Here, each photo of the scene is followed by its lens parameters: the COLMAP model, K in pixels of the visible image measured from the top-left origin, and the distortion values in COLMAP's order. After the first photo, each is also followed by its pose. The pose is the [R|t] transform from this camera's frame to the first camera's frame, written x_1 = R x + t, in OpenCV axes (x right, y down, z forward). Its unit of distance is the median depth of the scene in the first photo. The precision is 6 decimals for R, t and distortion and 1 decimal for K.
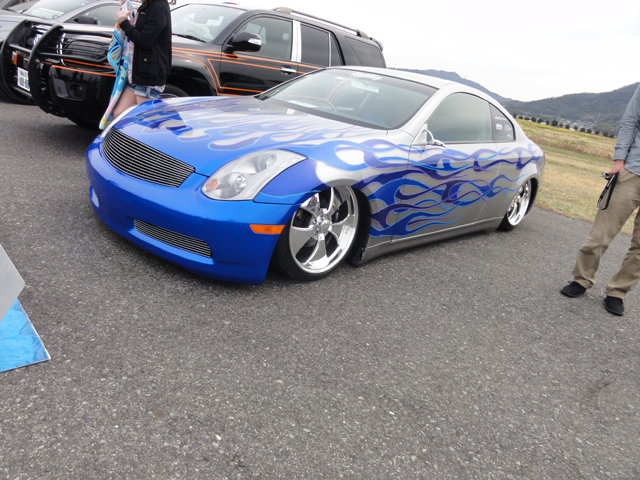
lens RADIAL K [[455.0, 0, 317.9], [0, 455.0, 241.2], [0, 0, 1]] dist [0.005179, -0.003345]
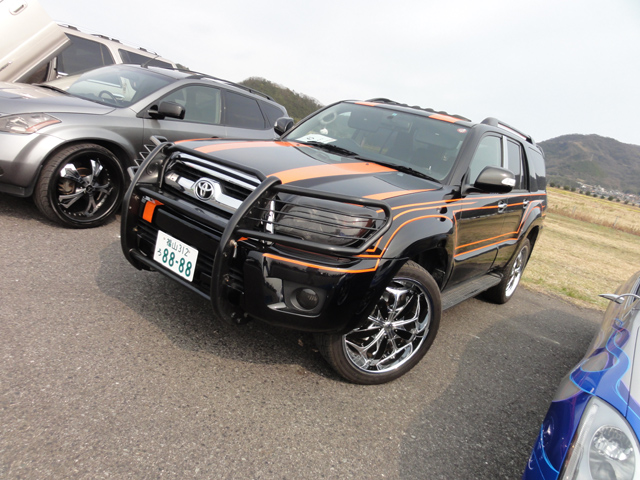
lens RADIAL K [[455.0, 0, 318.6], [0, 455.0, 239.2], [0, 0, 1]] dist [0.005179, -0.003345]
pose [[0.993913, 0.010277, 0.109686, -0.881086], [-0.000377, 0.995951, -0.089897, -0.543006], [-0.110166, 0.089309, 0.989893, 0.713565]]
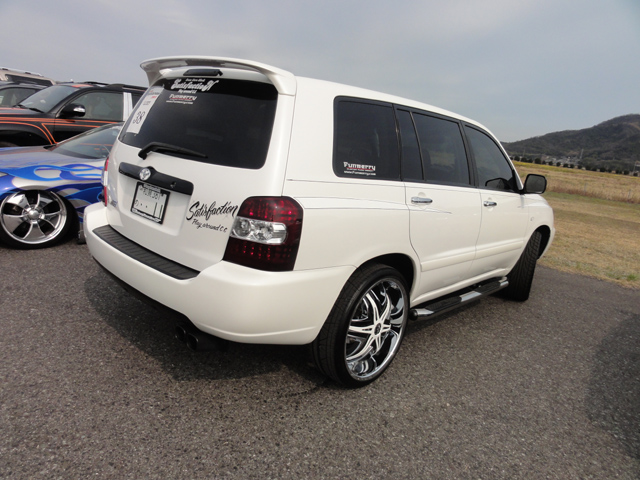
lens RADIAL K [[455.0, 0, 319.9], [0, 455.0, 243.6], [0, 0, 1]] dist [0.005179, -0.003345]
pose [[0.997629, -0.068166, 0.009453, 1.031712], [0.068783, 0.992028, -0.105590, 0.317159], [-0.002180, 0.105990, 0.994365, -0.657335]]
